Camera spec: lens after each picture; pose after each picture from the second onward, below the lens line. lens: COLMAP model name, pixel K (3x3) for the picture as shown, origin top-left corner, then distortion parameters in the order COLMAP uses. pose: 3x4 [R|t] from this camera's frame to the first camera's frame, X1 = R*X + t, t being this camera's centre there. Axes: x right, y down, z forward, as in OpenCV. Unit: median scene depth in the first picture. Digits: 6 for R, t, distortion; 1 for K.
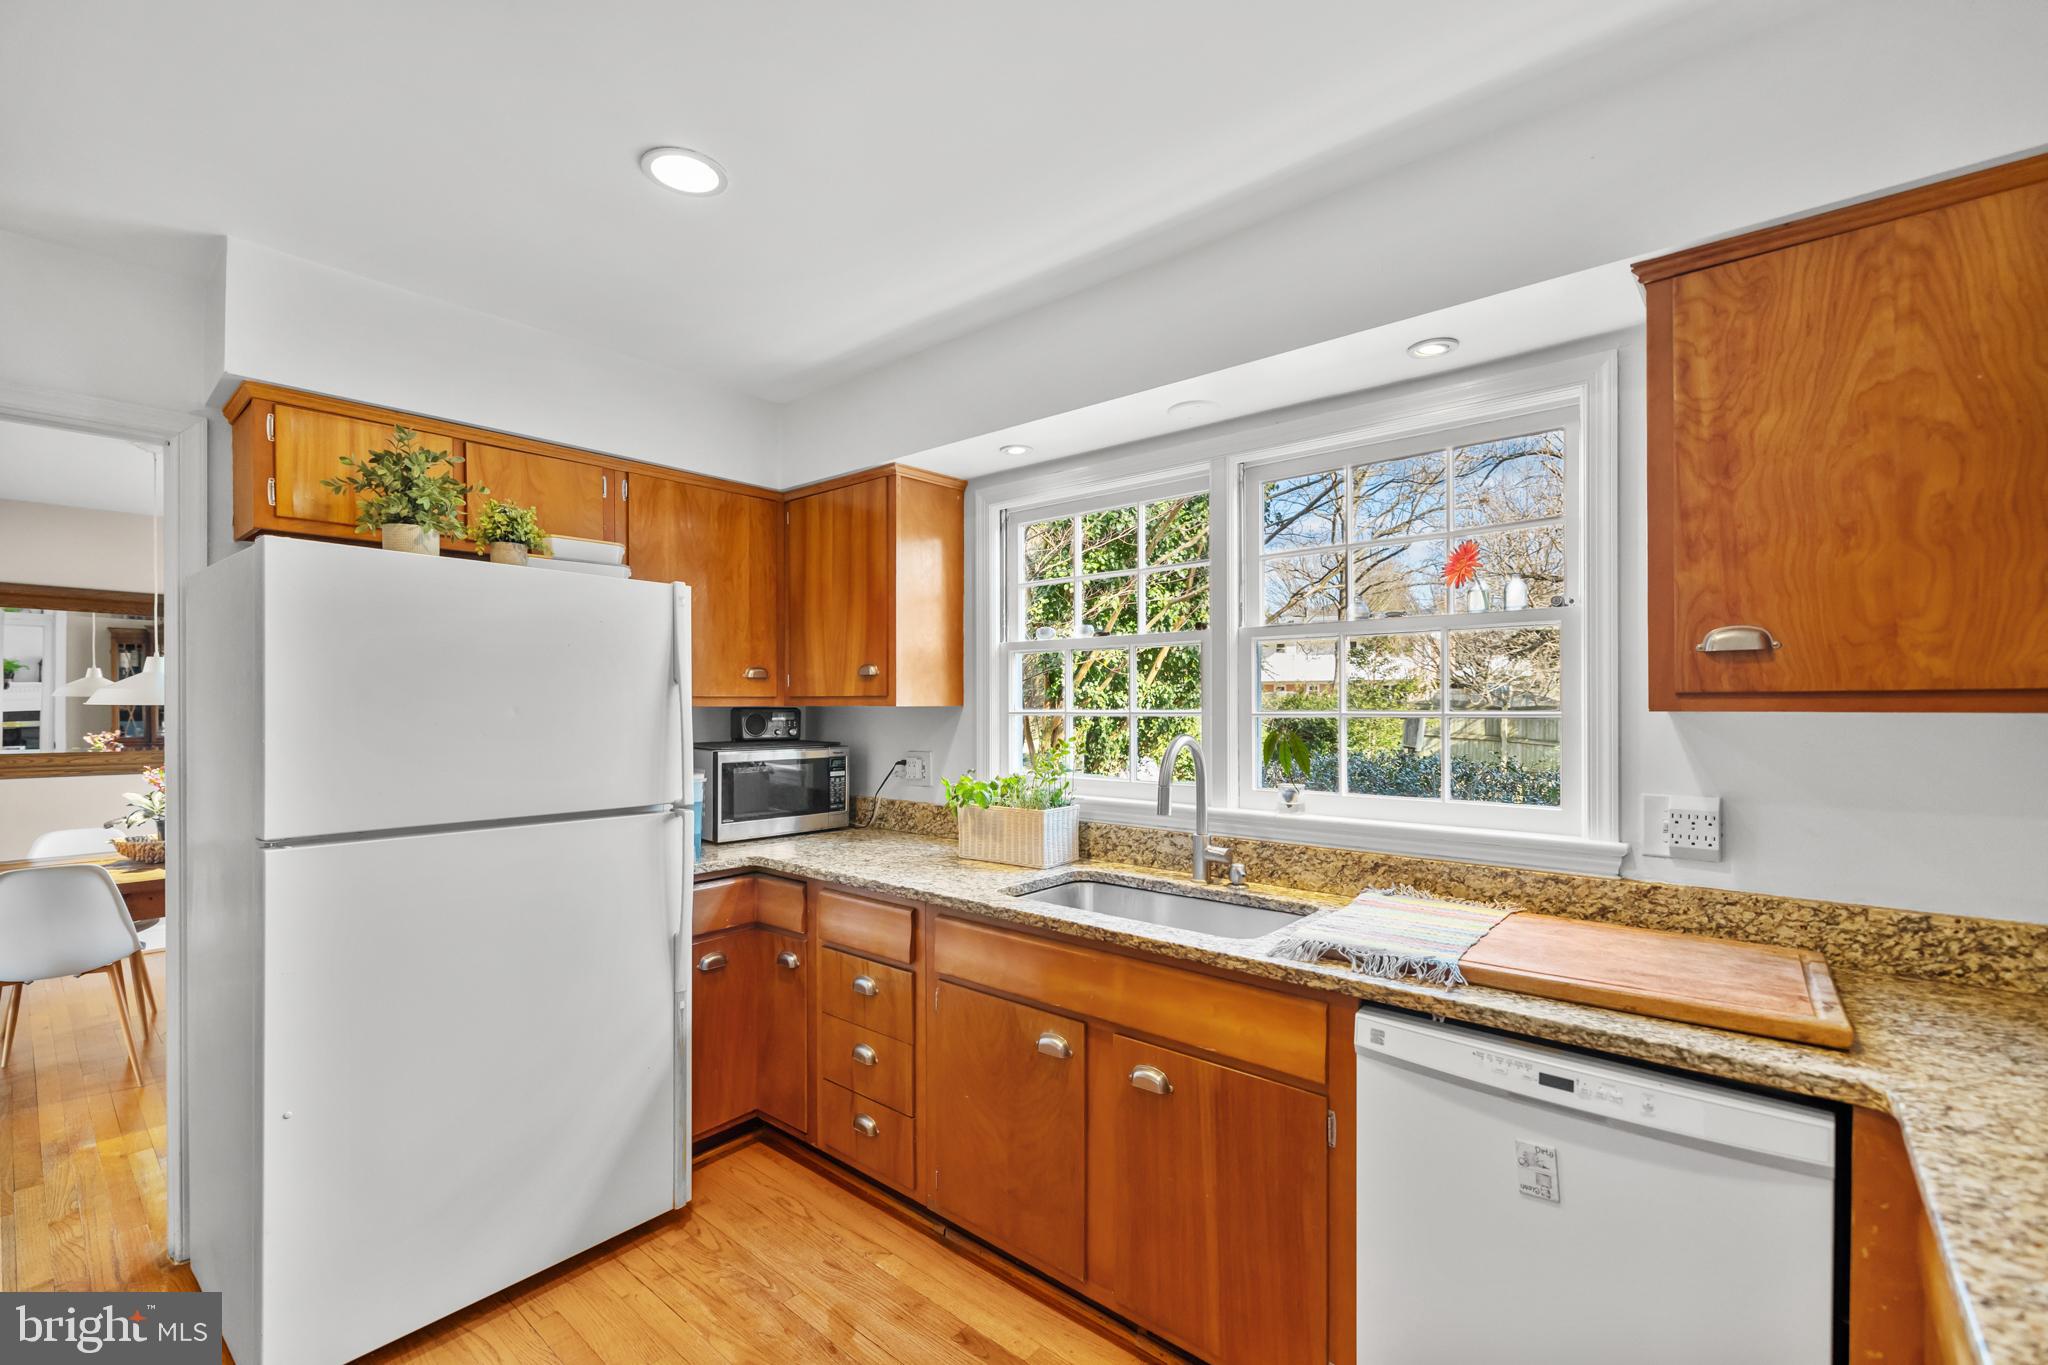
lens RADIAL K [[868.9, 0, 1021.3], [0, 868.9, 706.1], [0, 0, 1]] dist [0.000787, 0.000092]
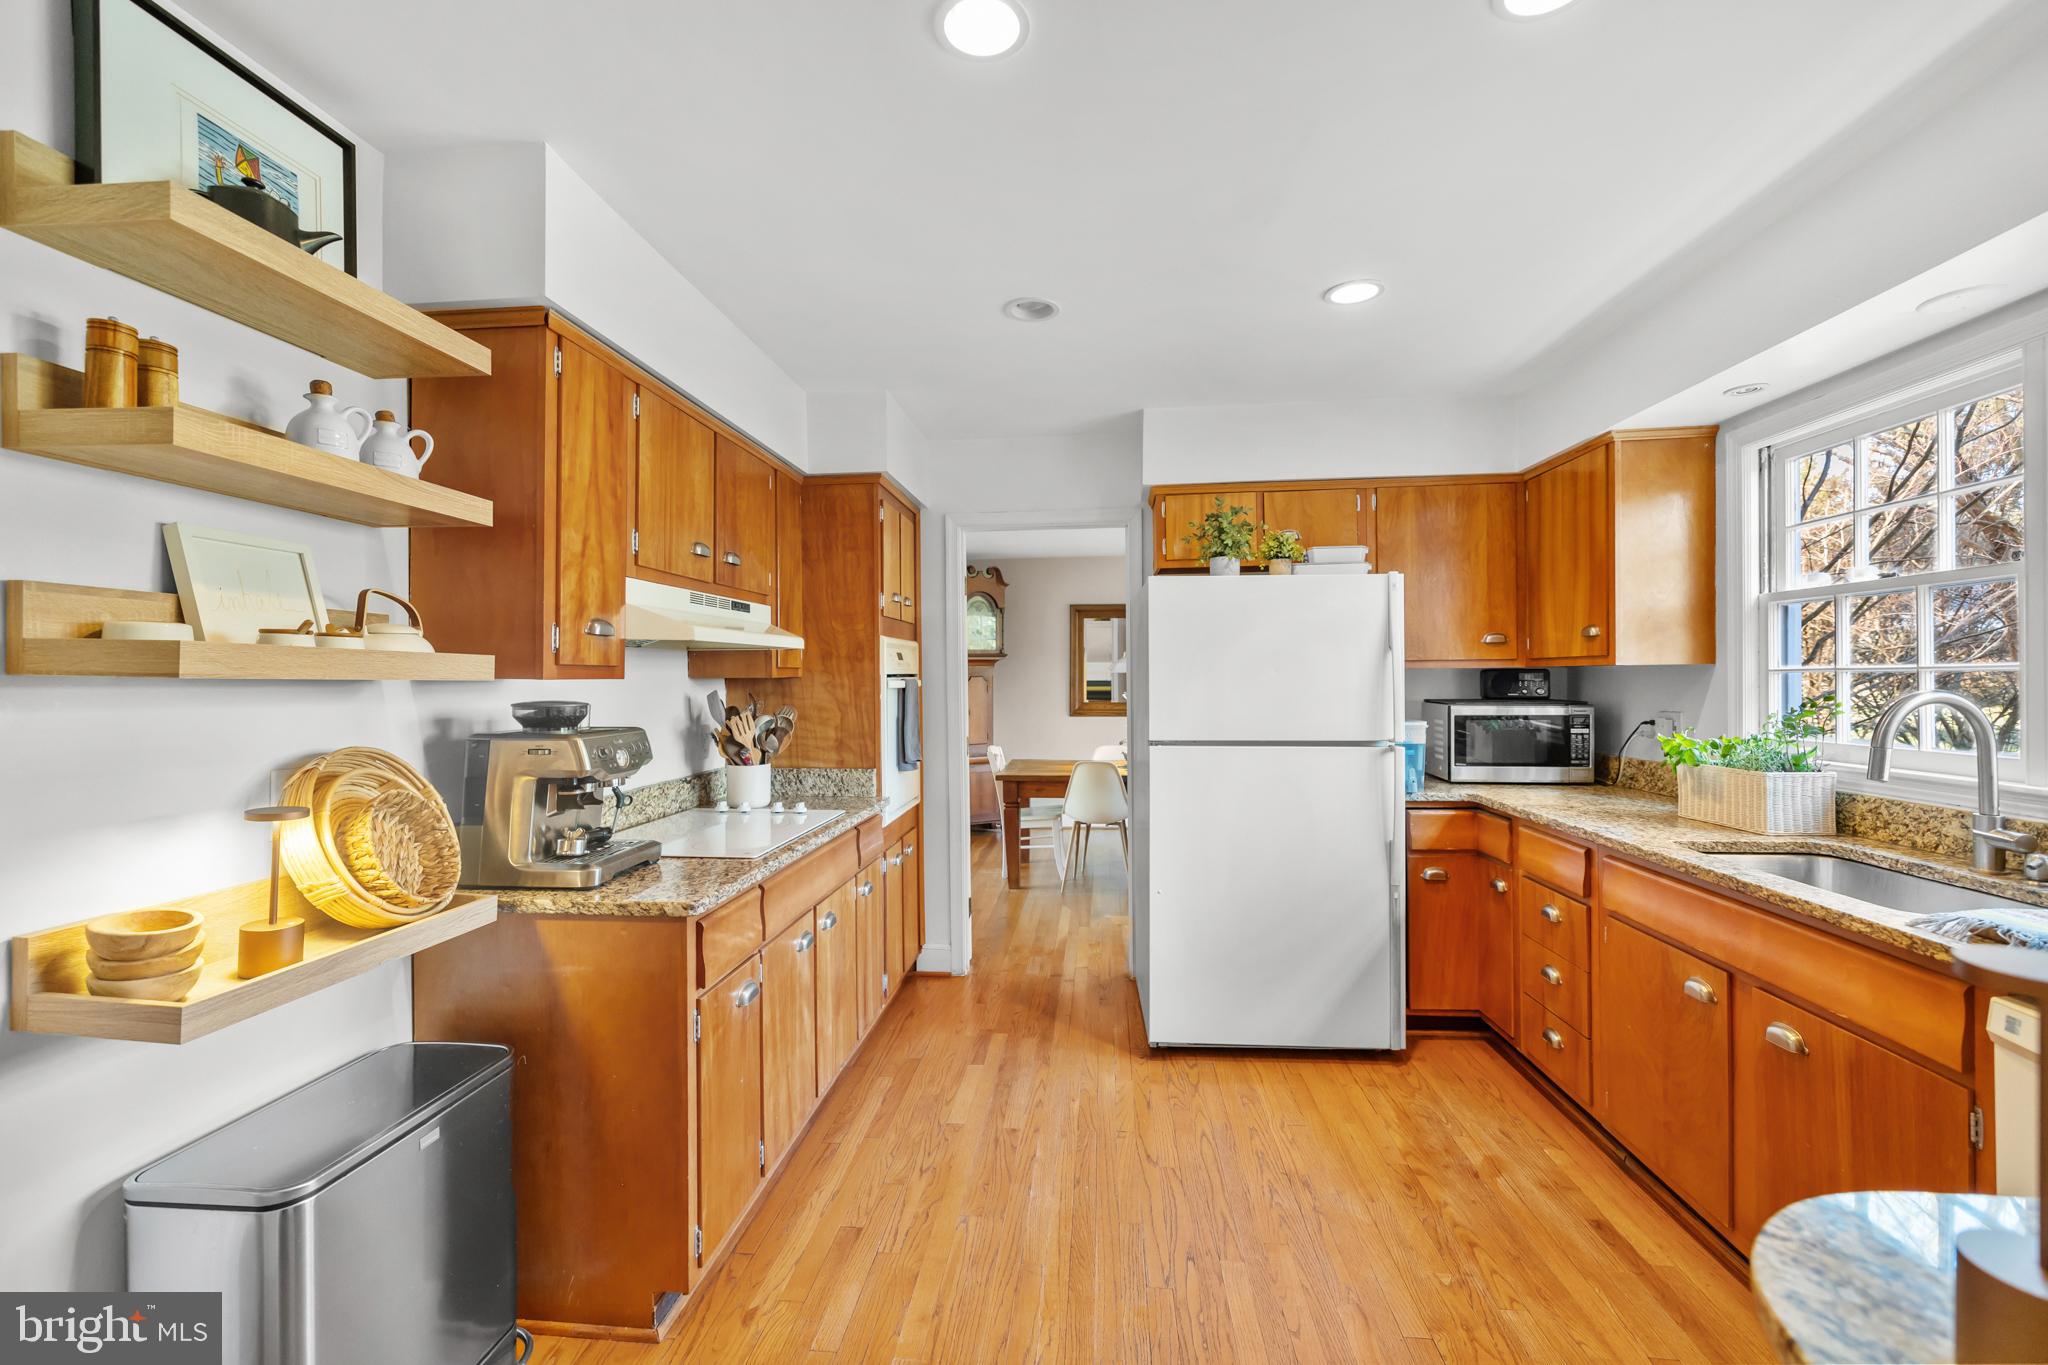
lens RADIAL K [[868.9, 0, 1023.7], [0, 868.9, 683.0], [0, 0, 1]] dist [0.000787, 0.000092]
pose [[0.574560, -0.000399, -0.818463, 0.335427], [0.006026, 0.999975, 0.003743, 0.015144], [0.818440, -0.007082, 0.574548, -0.193542]]
